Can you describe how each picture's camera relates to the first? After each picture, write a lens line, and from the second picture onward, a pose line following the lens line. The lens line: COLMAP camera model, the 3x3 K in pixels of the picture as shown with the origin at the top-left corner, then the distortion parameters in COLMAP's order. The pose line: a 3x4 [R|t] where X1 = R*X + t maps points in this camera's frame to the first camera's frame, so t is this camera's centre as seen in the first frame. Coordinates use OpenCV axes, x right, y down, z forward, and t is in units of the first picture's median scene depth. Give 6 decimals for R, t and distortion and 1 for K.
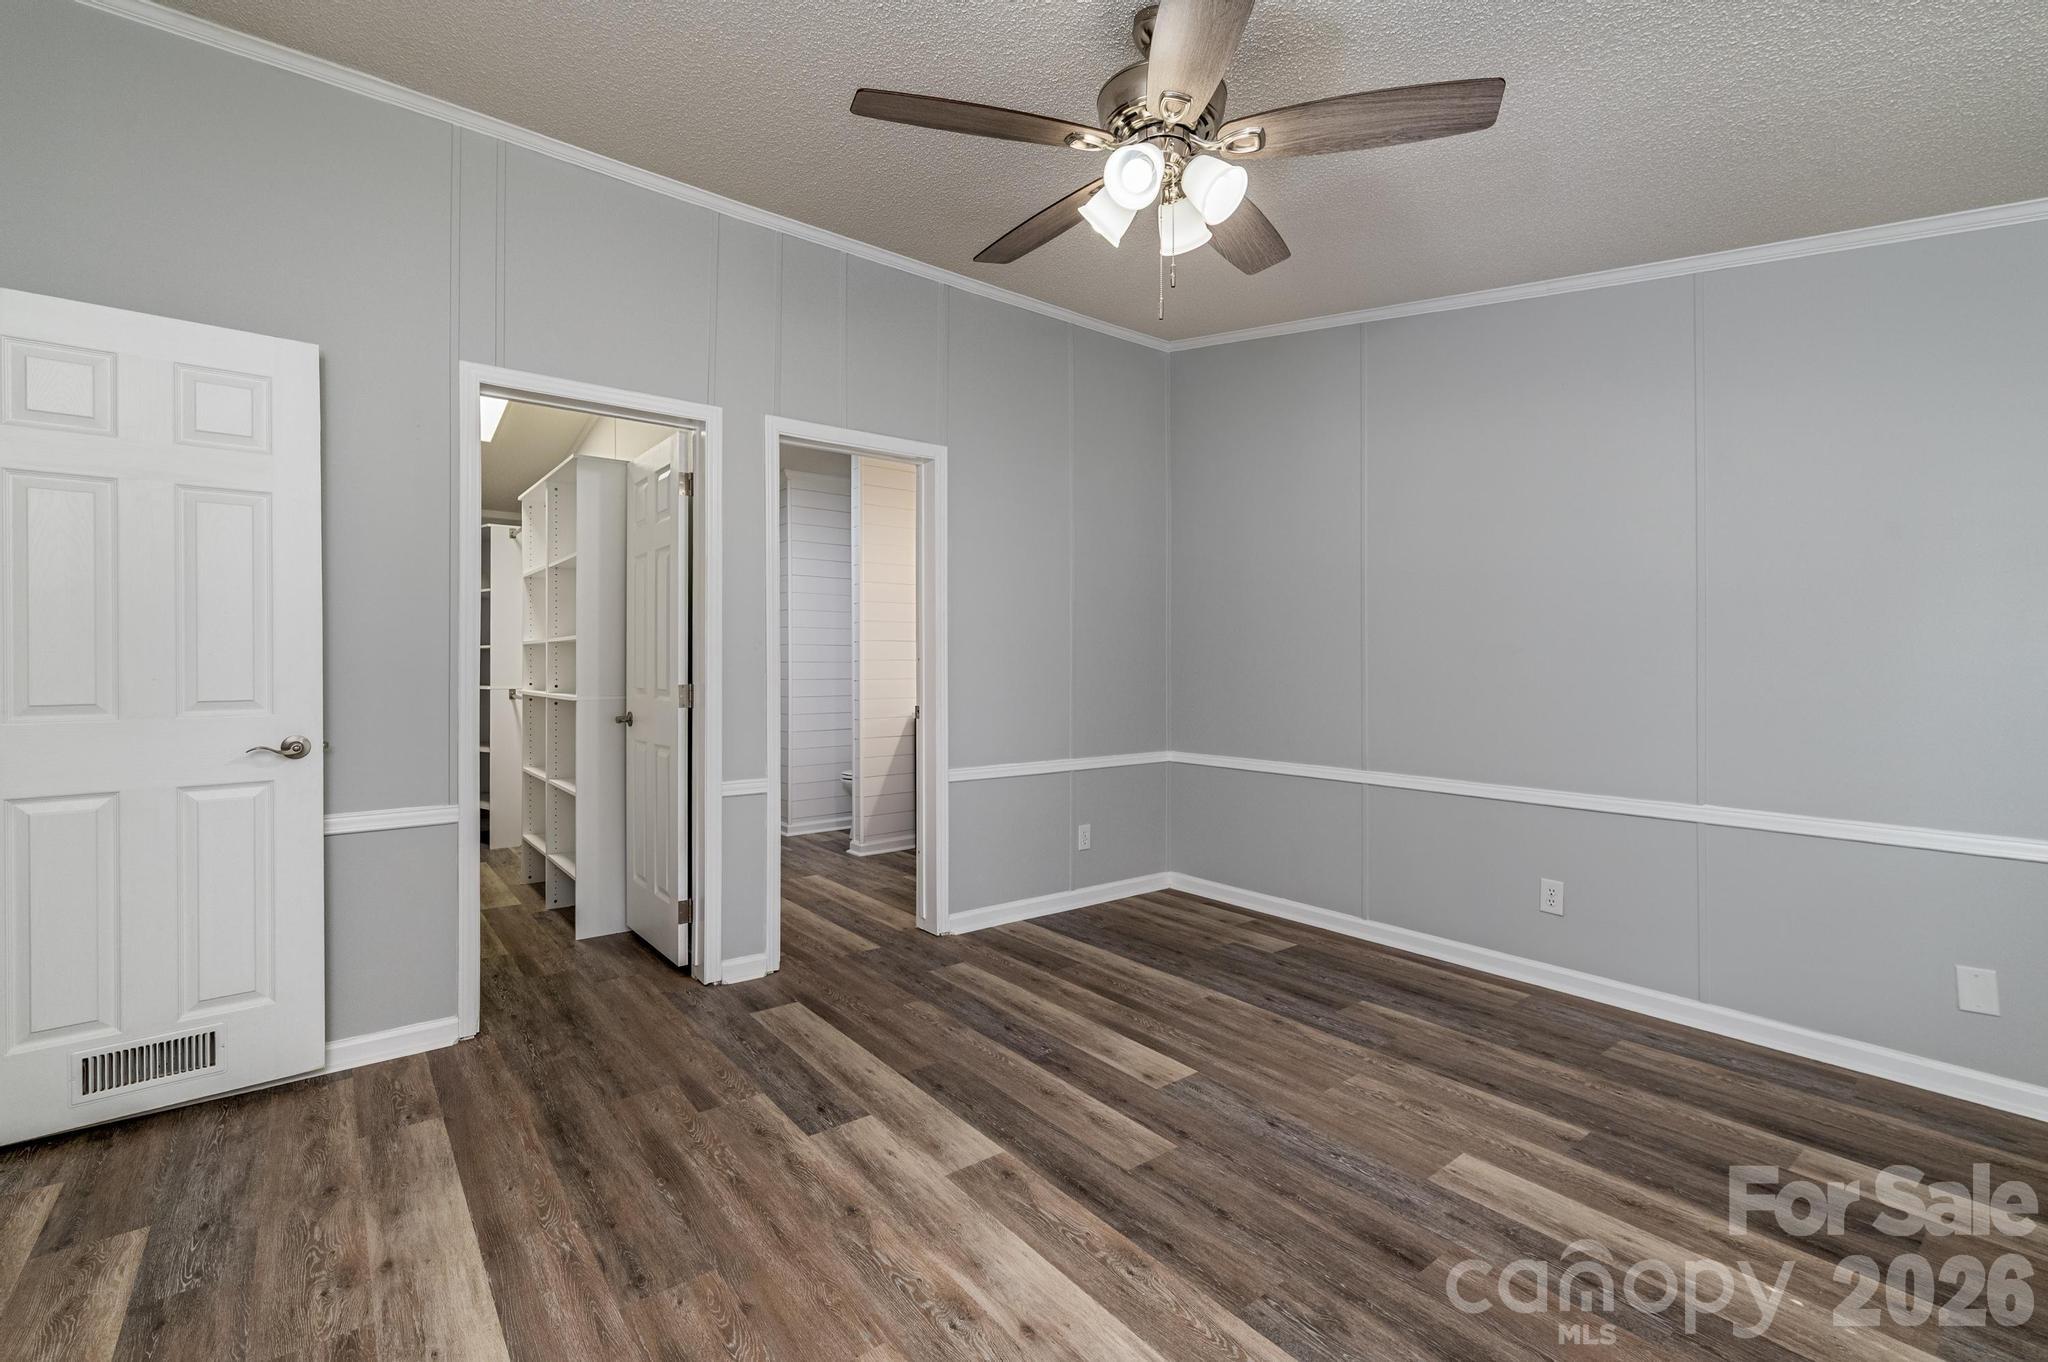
lens RADIAL K [[921.4, 0, 1025.2], [0, 921.4, 645.9], [0, 0, 1]] dist [0.001035, 0.000109]
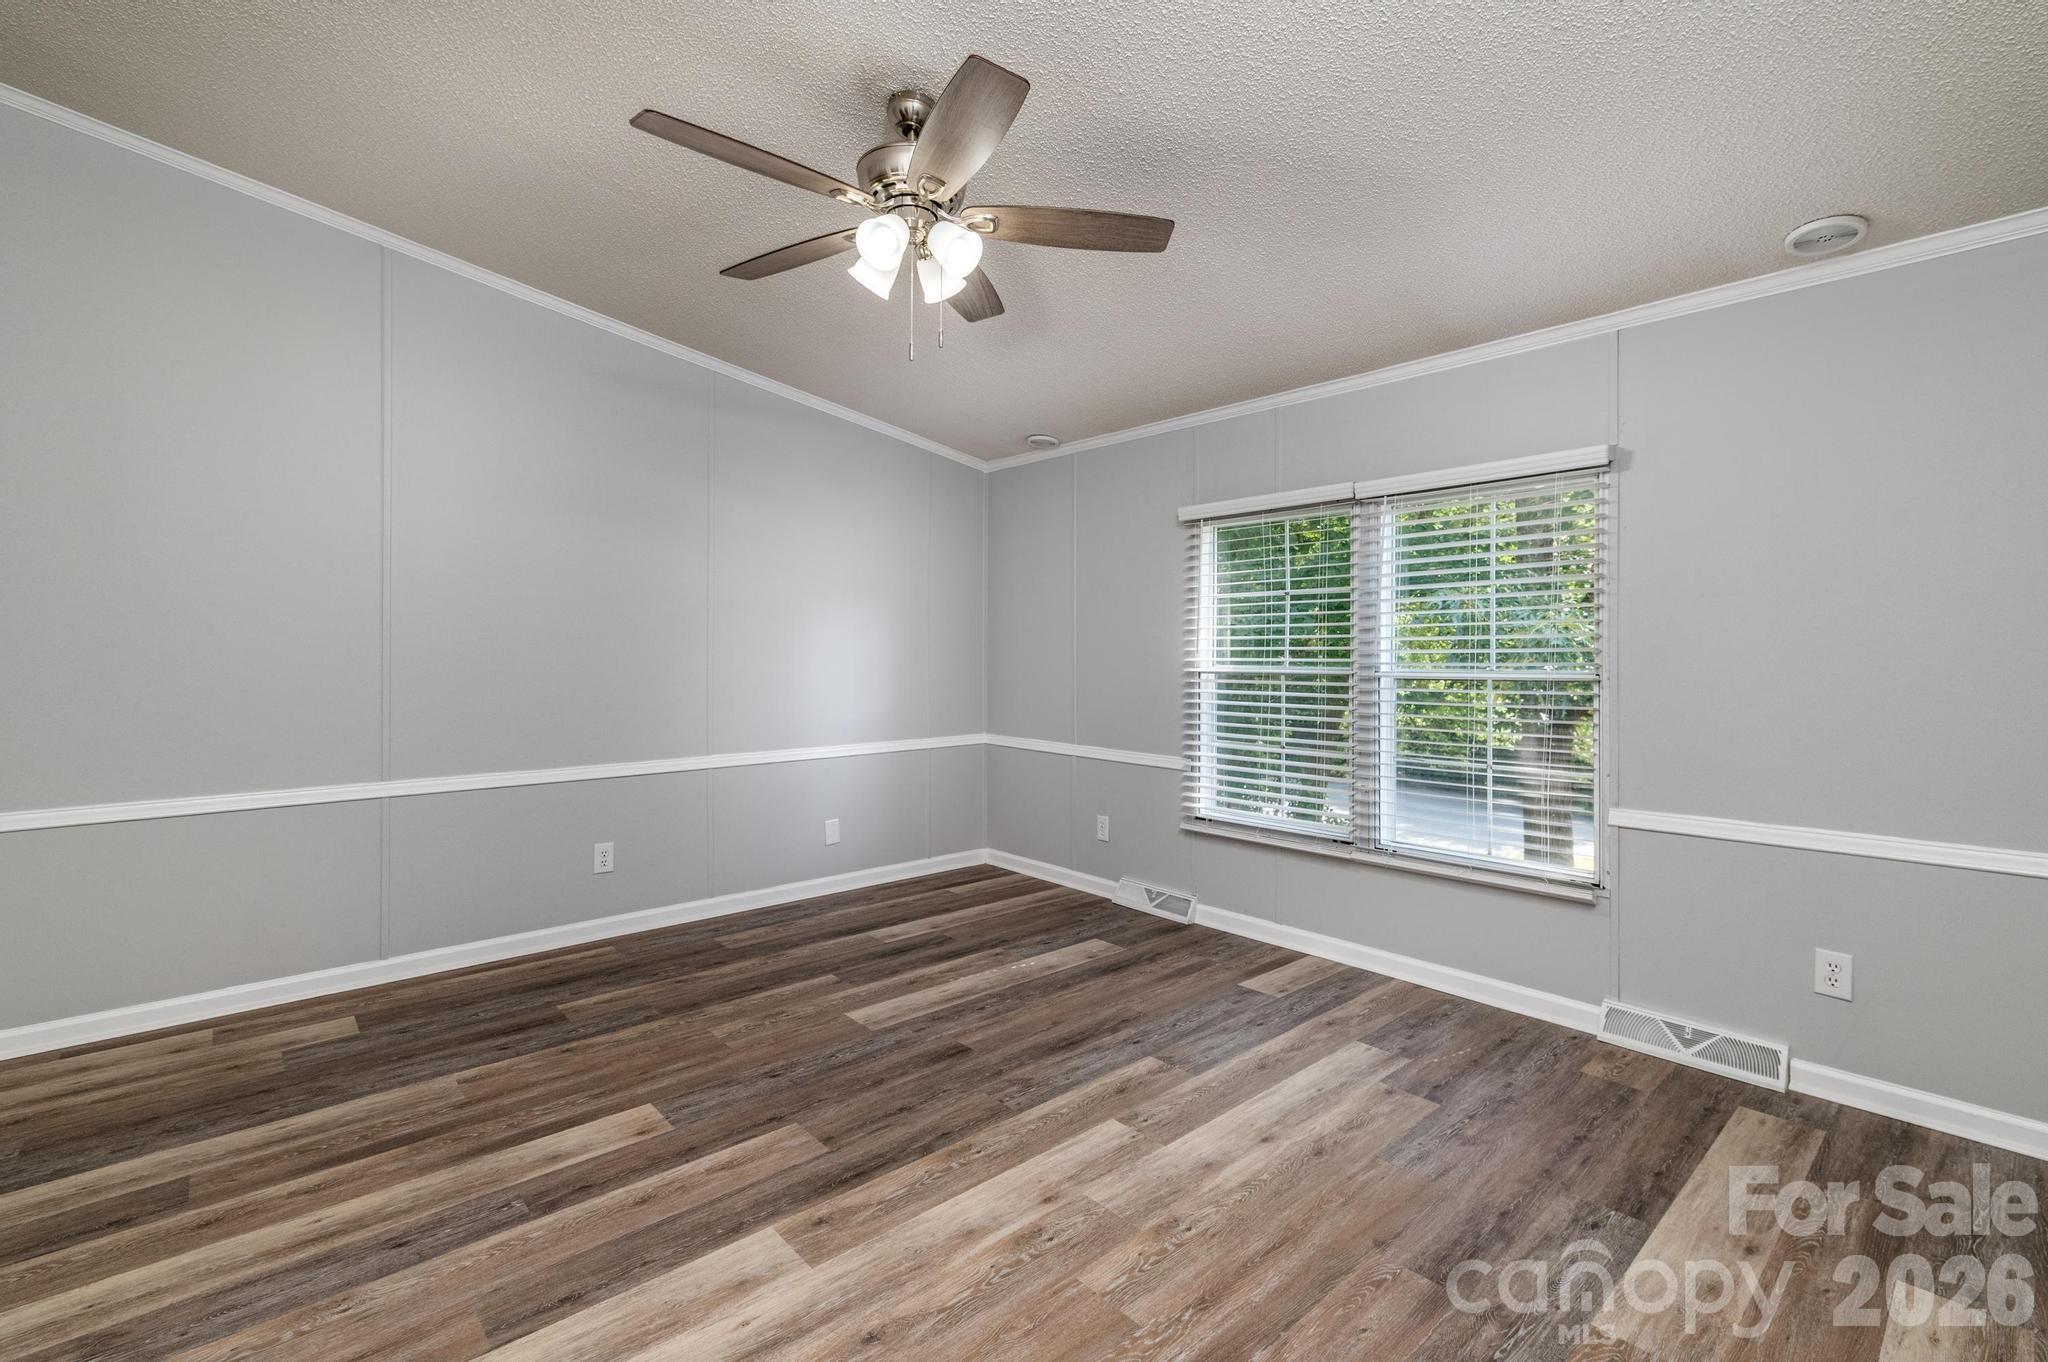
lens RADIAL K [[921.4, 0, 1025.2], [0, 921.4, 645.9], [0, 0, 1]] dist [0.001035, 0.000109]
pose [[-0.081875, 0.001217, 0.996642, -0.751680], [-0.019604, 0.999804, -0.002832, -0.001163], [-0.996450, -0.019770, -0.081835, 0.697880]]
